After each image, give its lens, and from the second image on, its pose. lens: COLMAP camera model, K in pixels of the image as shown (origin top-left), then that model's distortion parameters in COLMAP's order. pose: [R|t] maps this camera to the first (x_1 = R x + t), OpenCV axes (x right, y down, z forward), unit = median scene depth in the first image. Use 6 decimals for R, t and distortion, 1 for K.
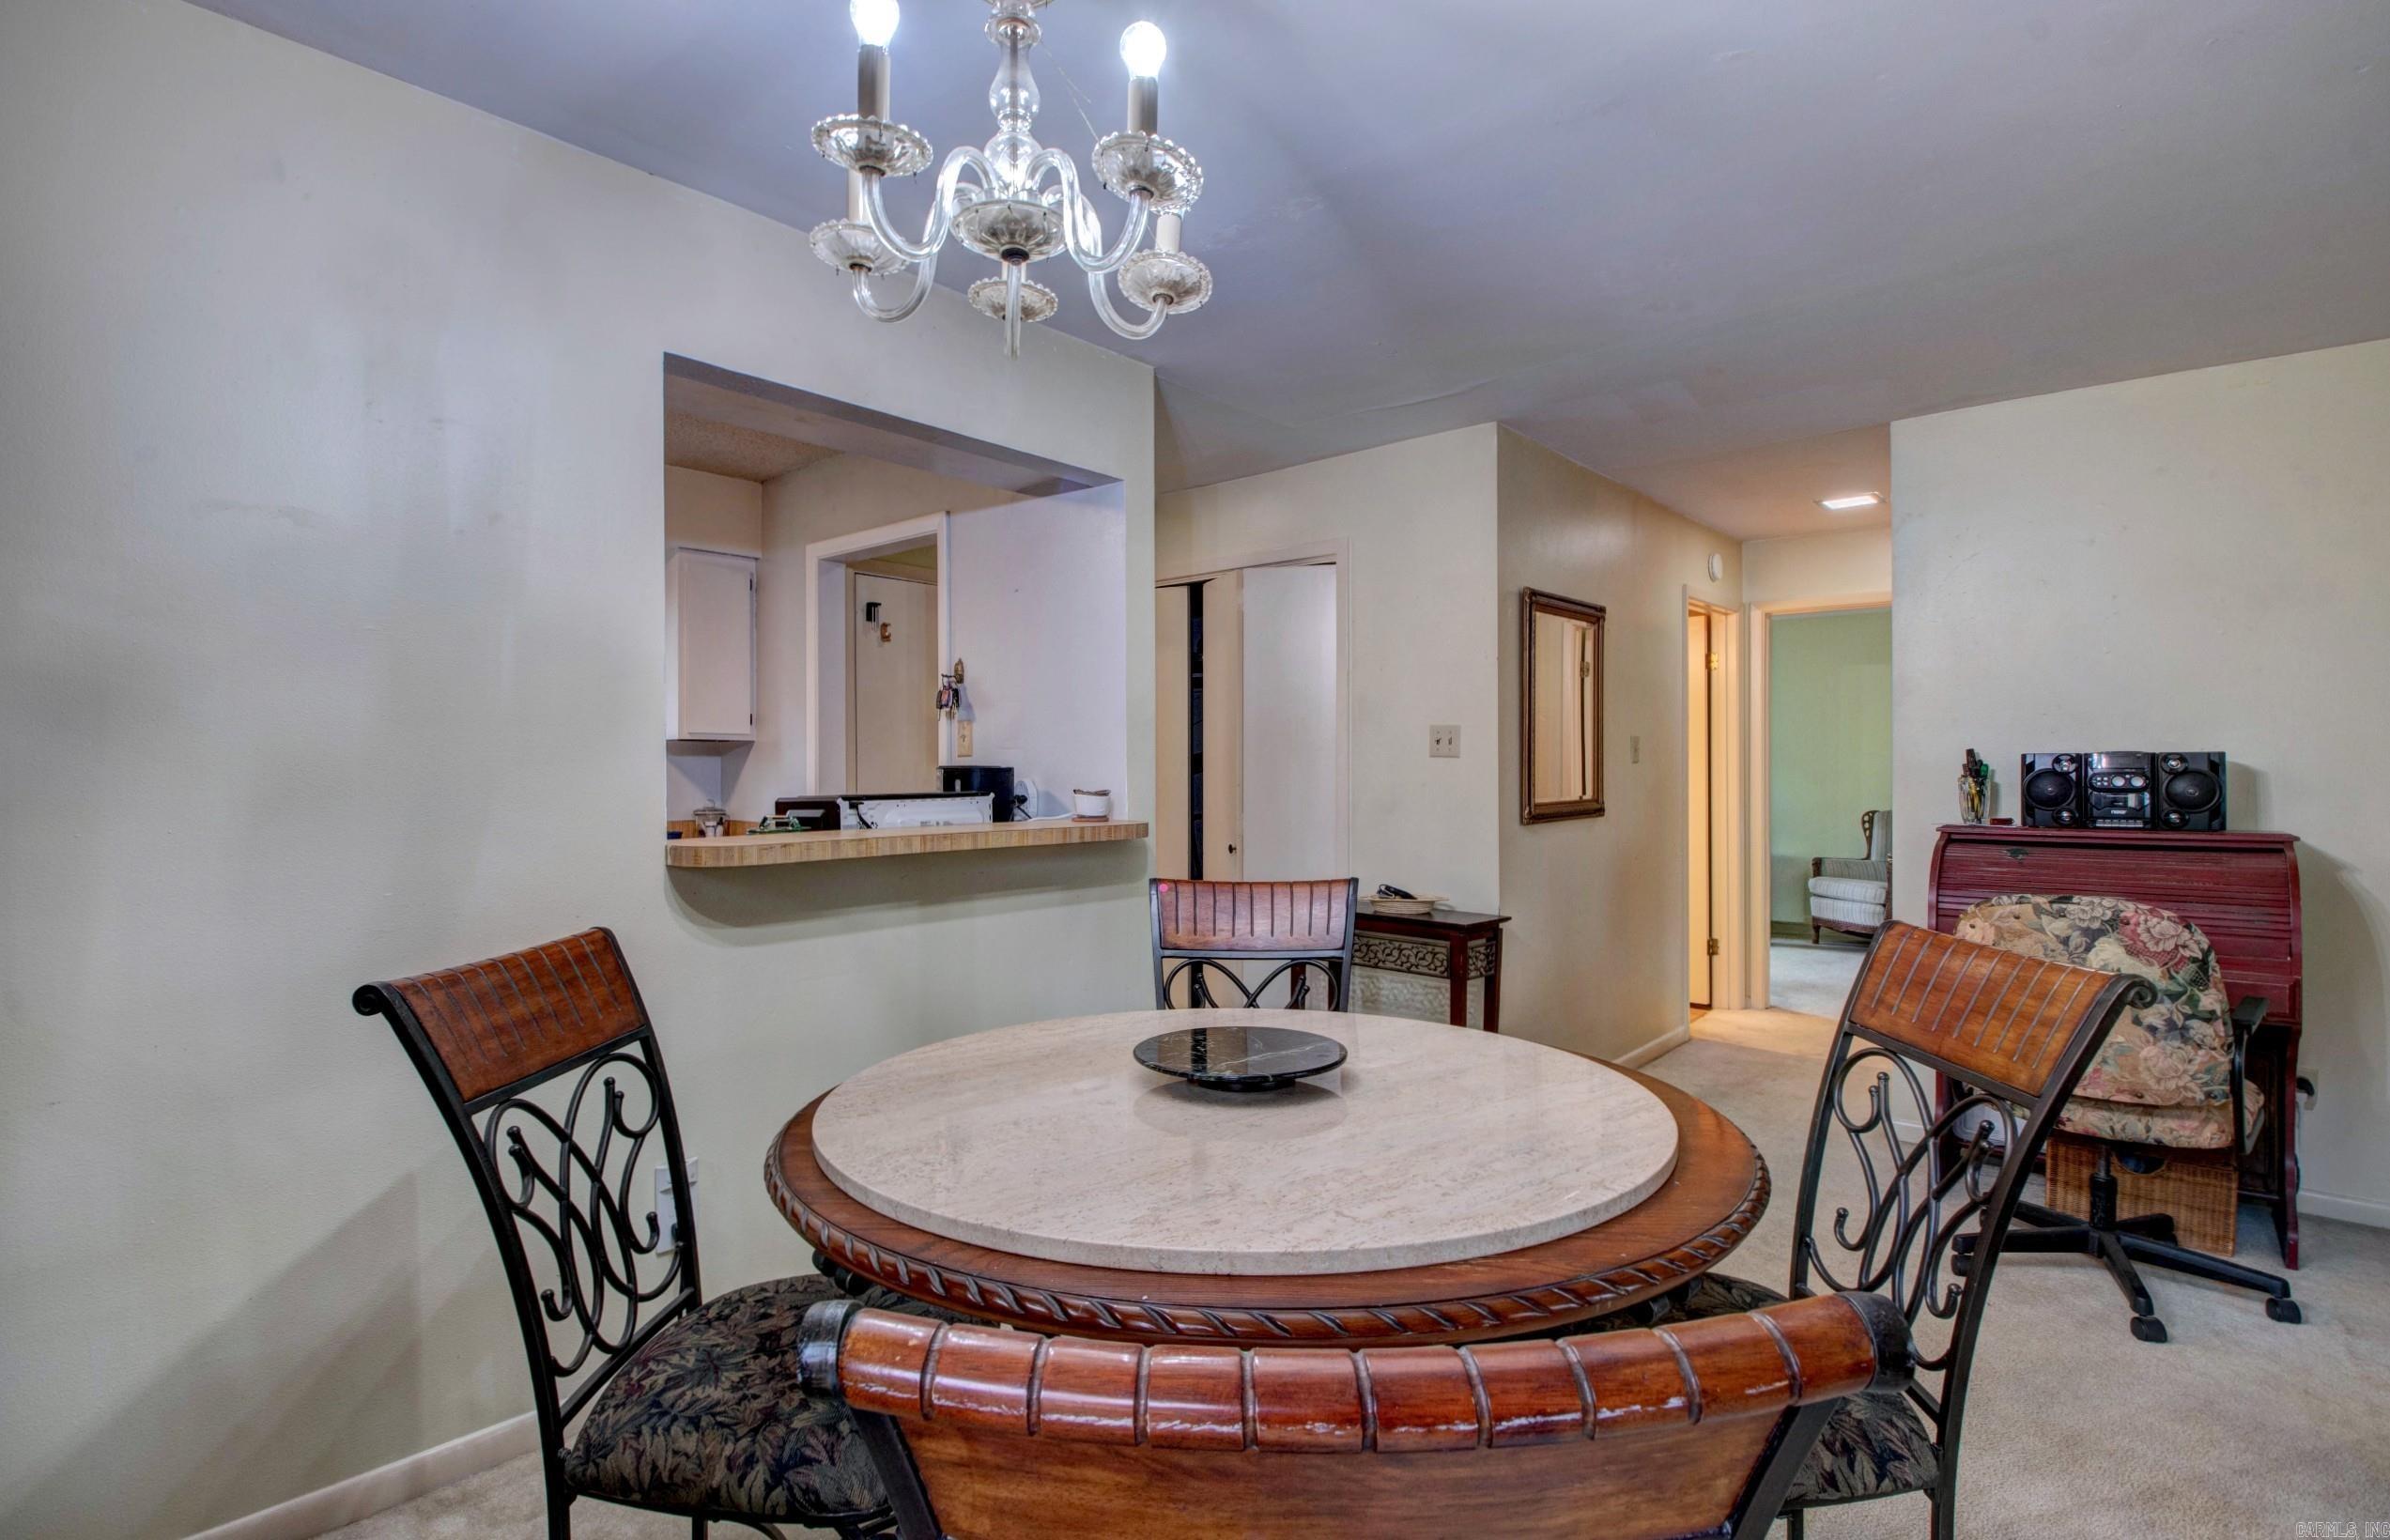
lens RADIAL K [[1066.9, 0, 1145.5], [0, 1066.9, 765.5], [0, 0, 1]] dist [-0.028827, -0.000210]
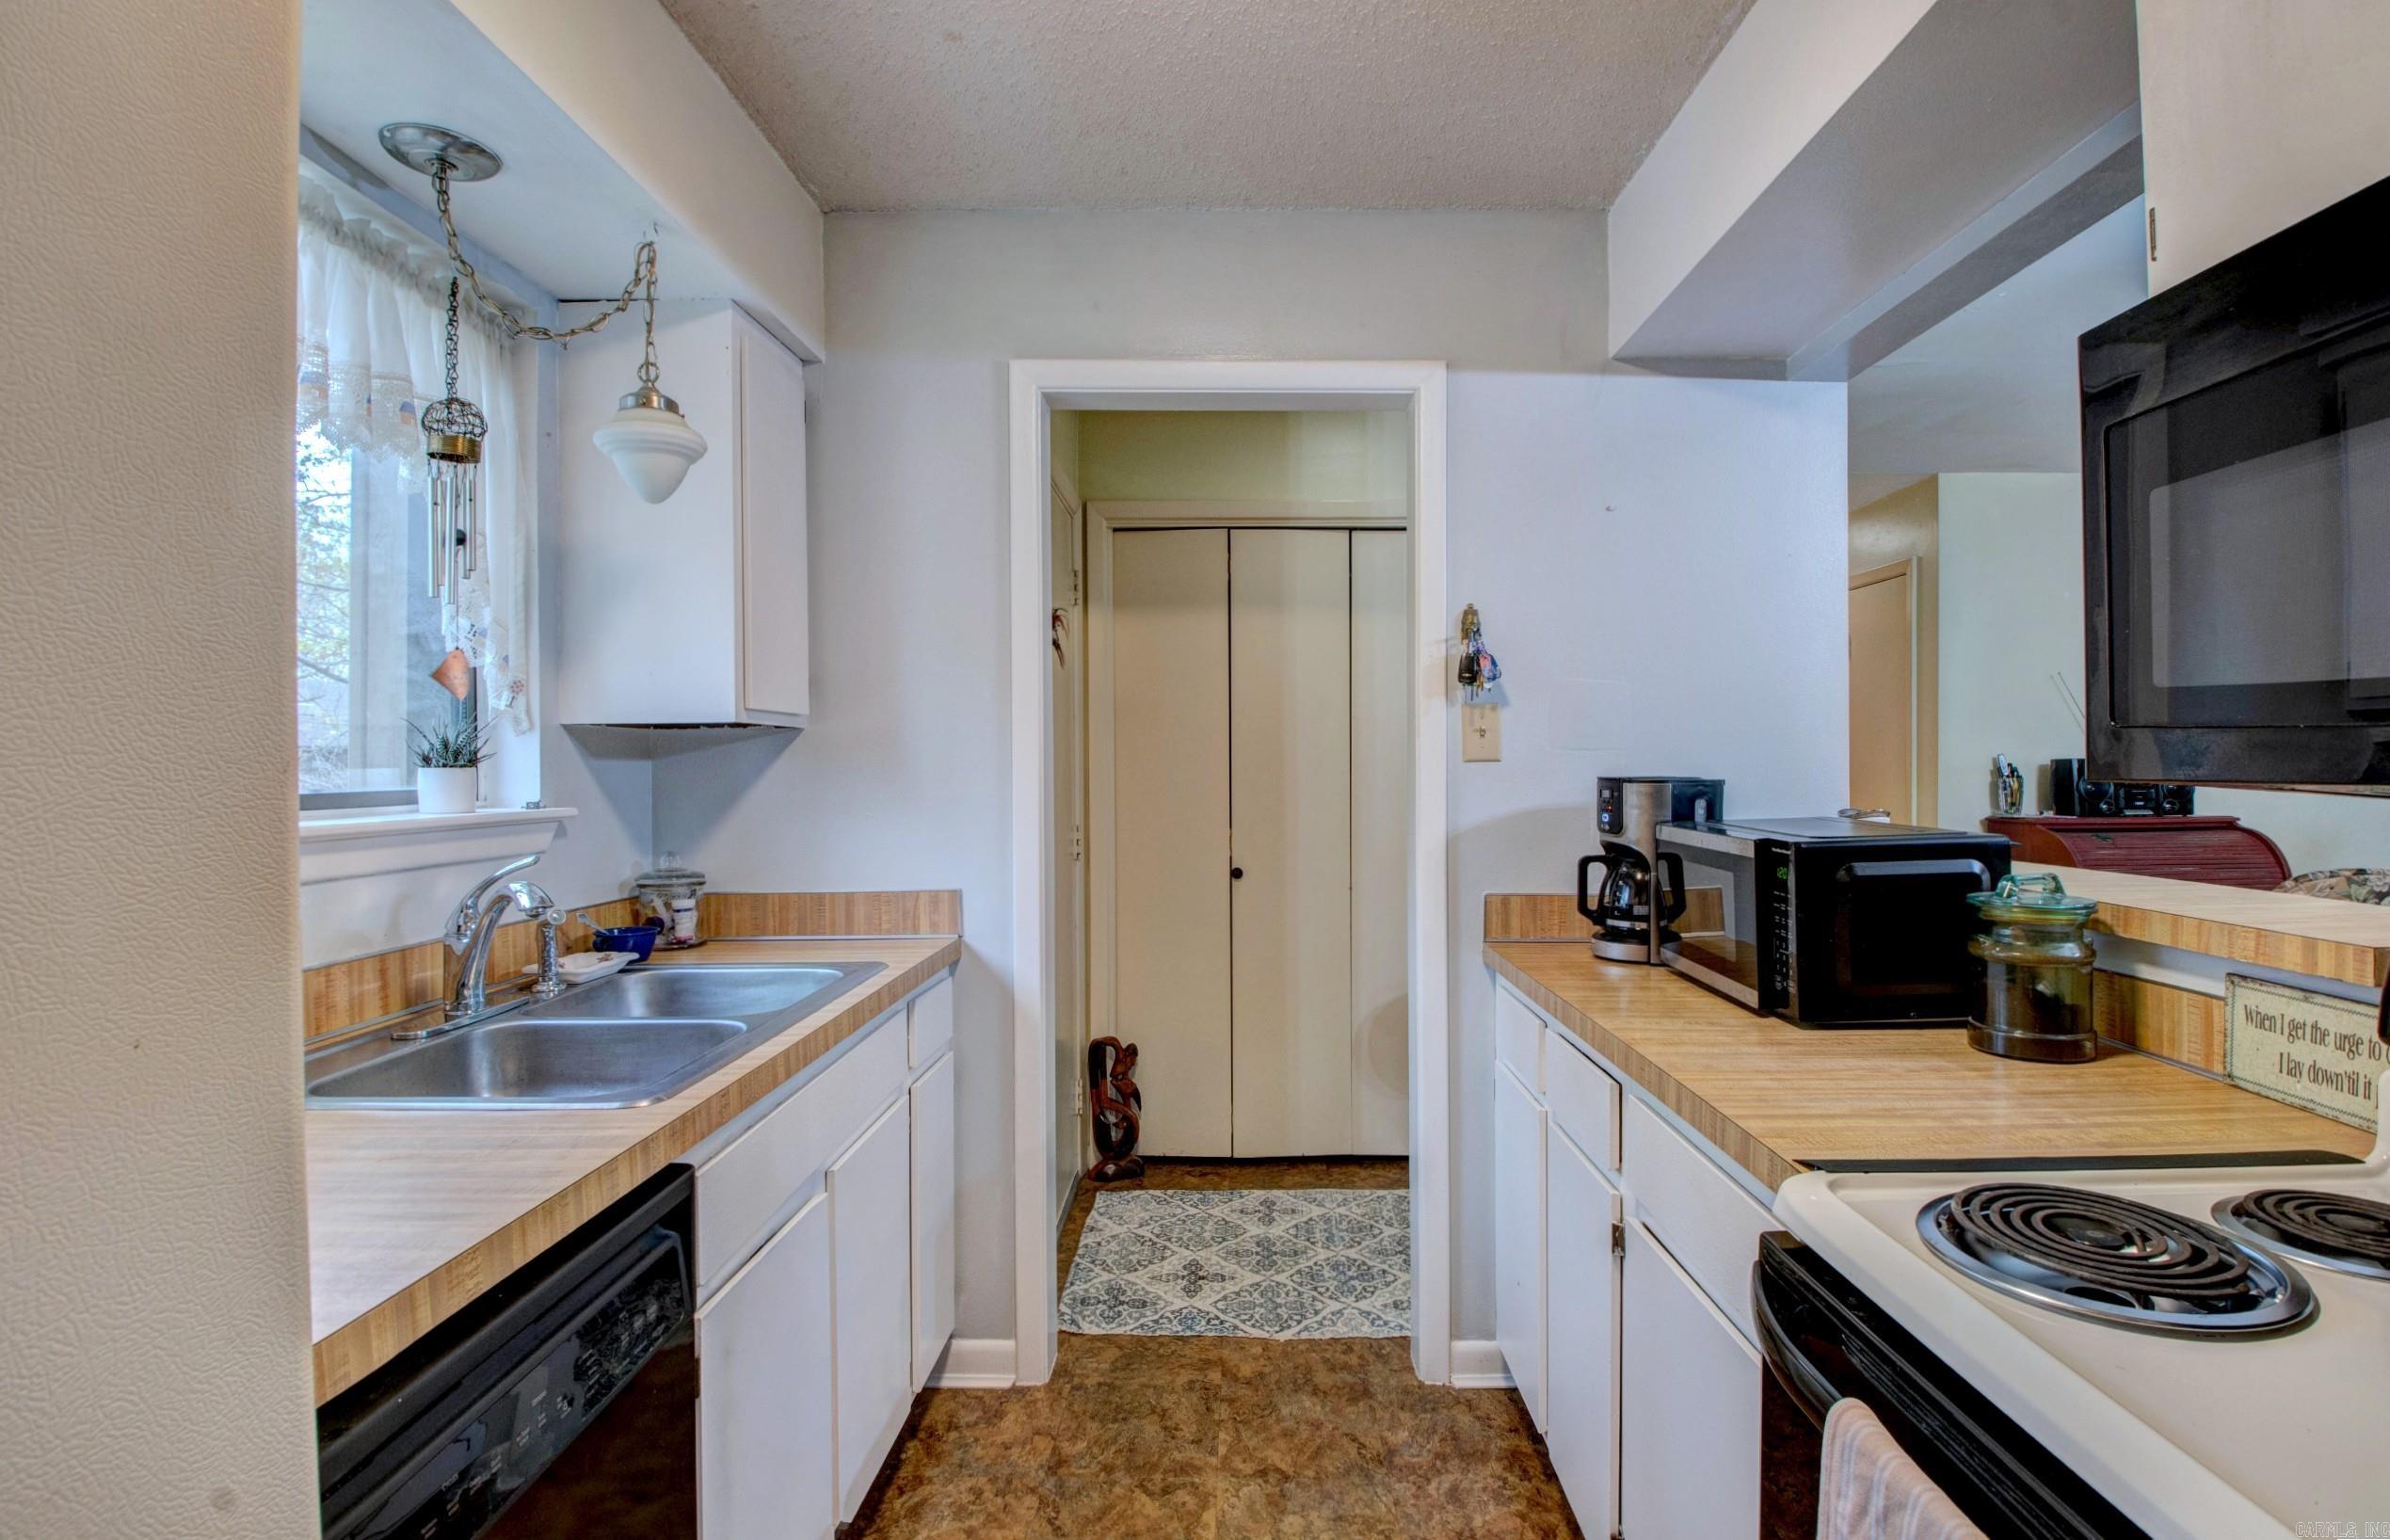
lens RADIAL K [[1193.8, 0, 1201.5], [0, 1193.8, 780.8], [0, 0, 1]] dist [-0.010728, -0.000520]
pose [[0.712784, -0.013442, 0.701255, -1.105859], [0.007560, 0.999905, 0.011483, -0.010811], [-0.701343, -0.002884, 0.712819, 0.872087]]
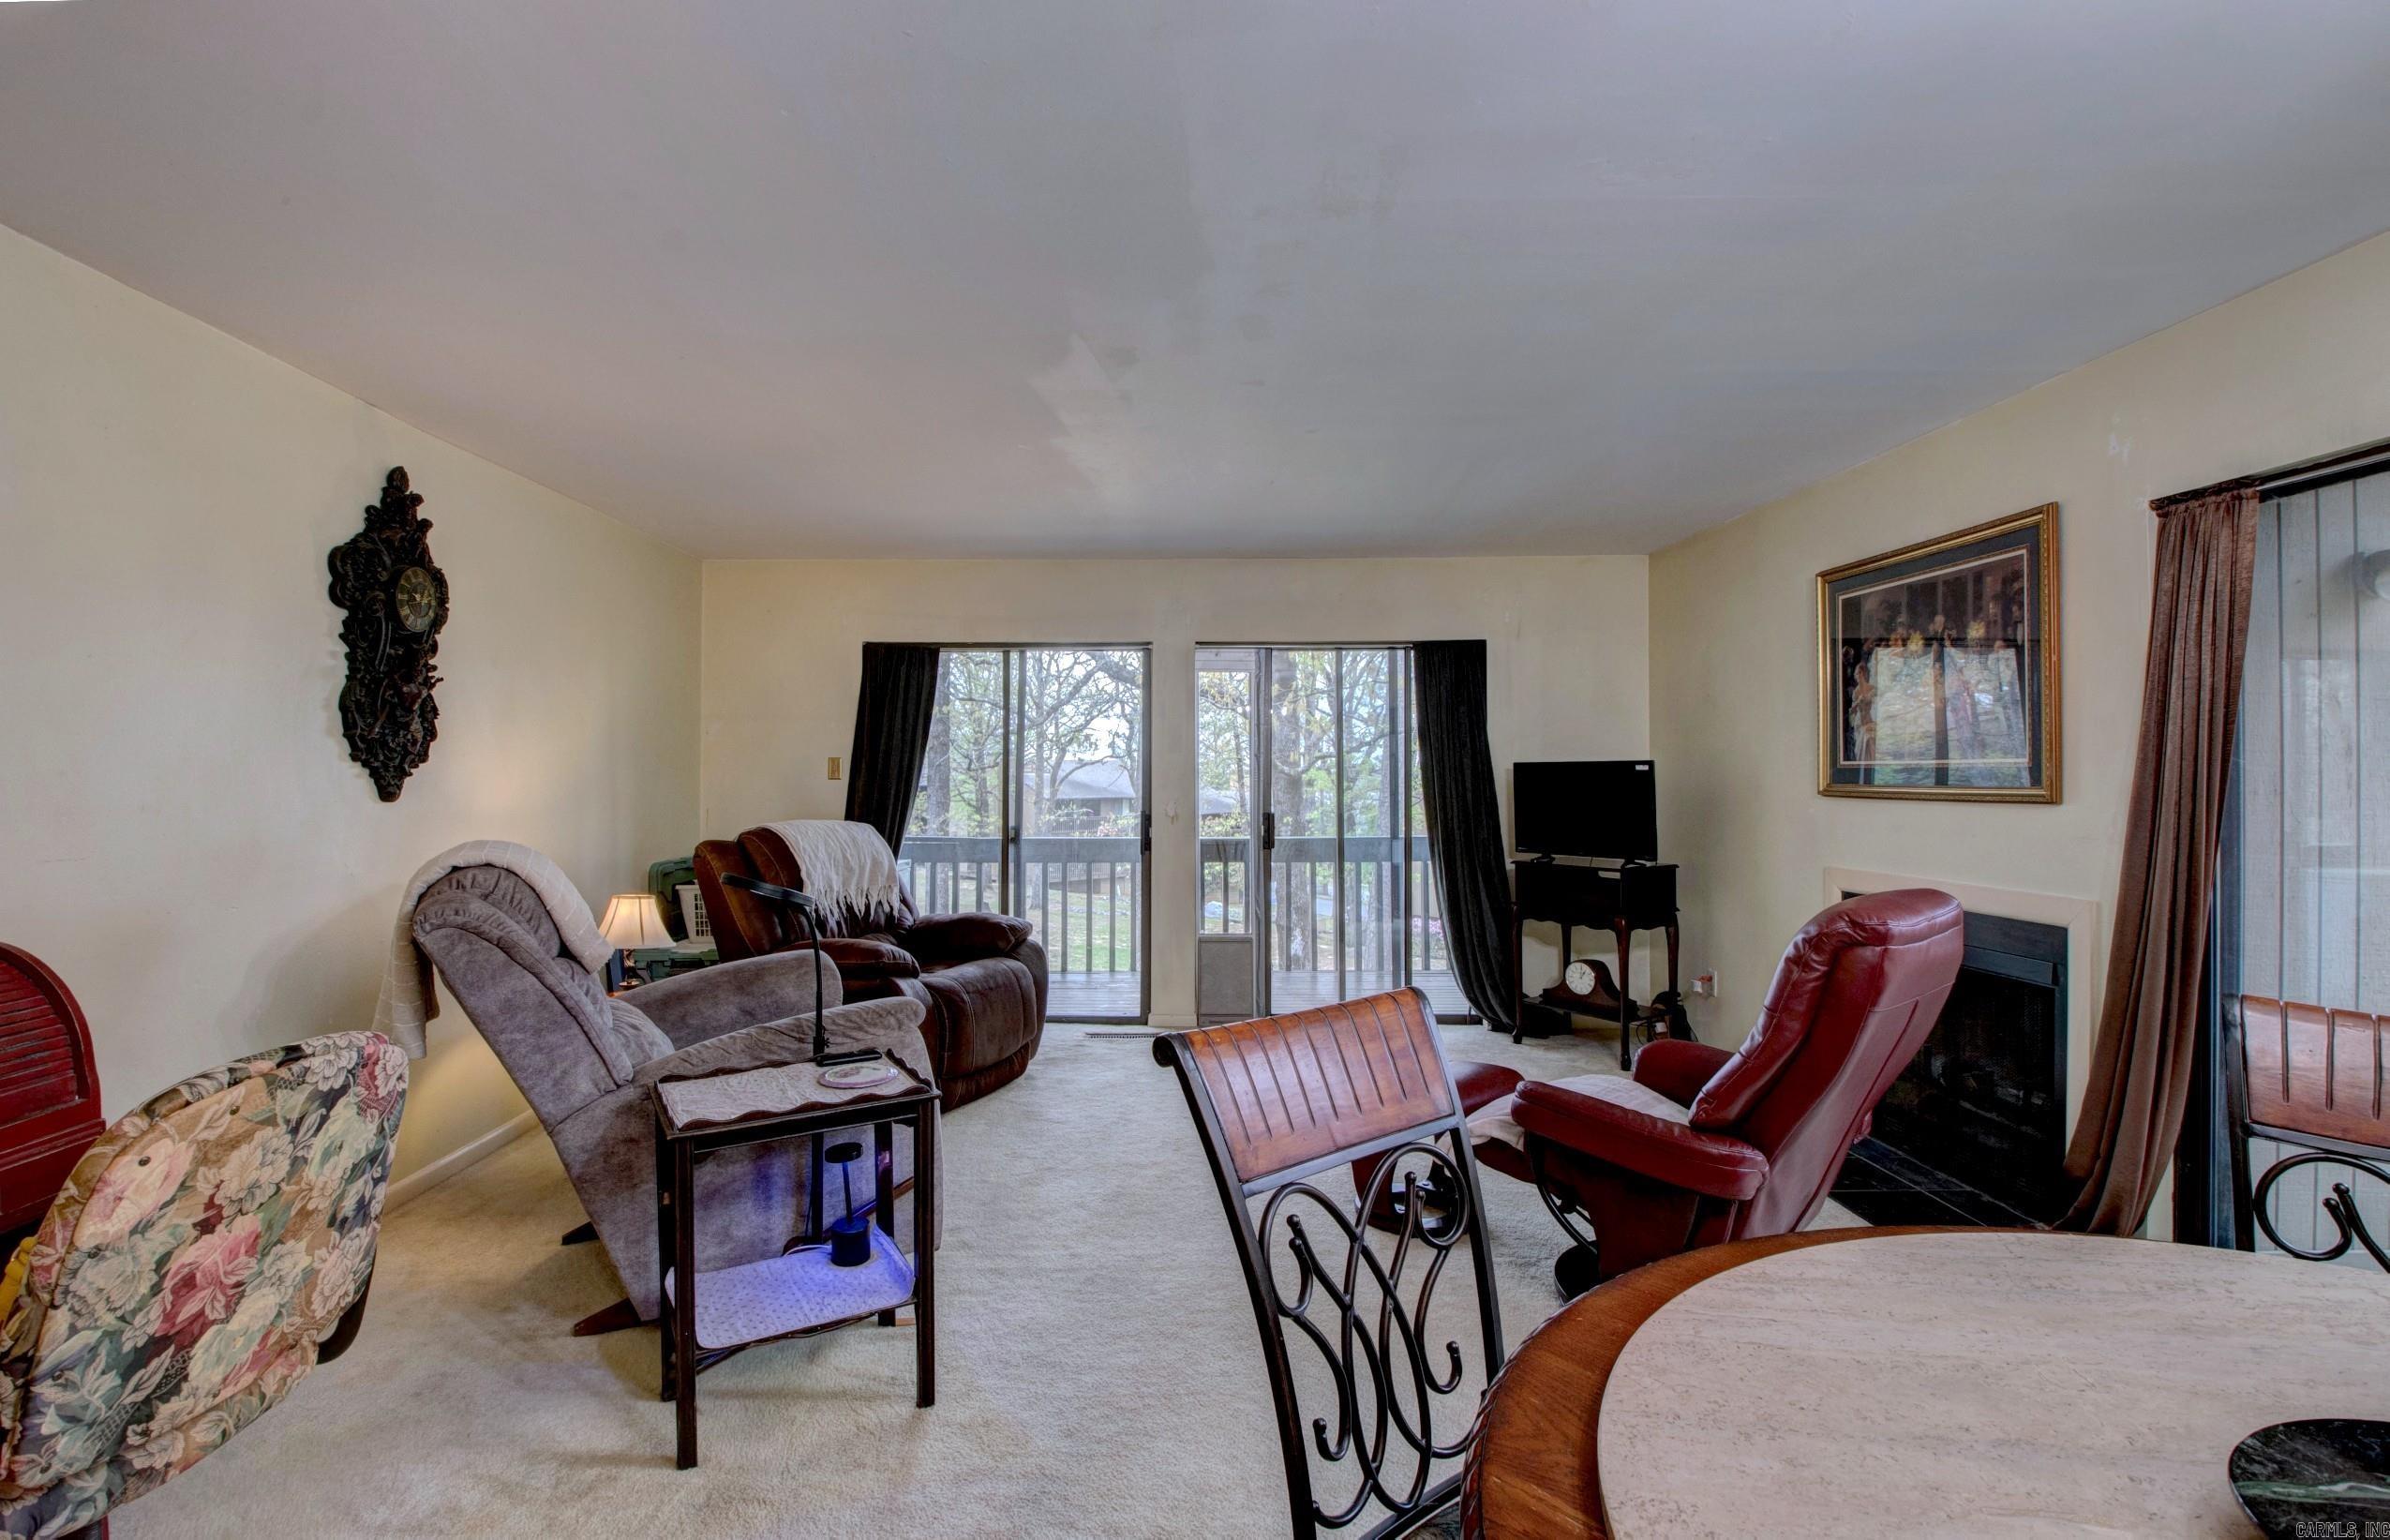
lens RADIAL K [[1162.2, 0, 1149.5], [0, 1162.2, 768.6], [0, 0, 1]] dist [-0.001025, -0.024190]
pose [[-0.689101, 0.004451, 0.724652, 0.090698], [0.001710, 0.999988, -0.004516, -0.020802], [-0.724663, -0.001873, -0.689100, 0.967634]]
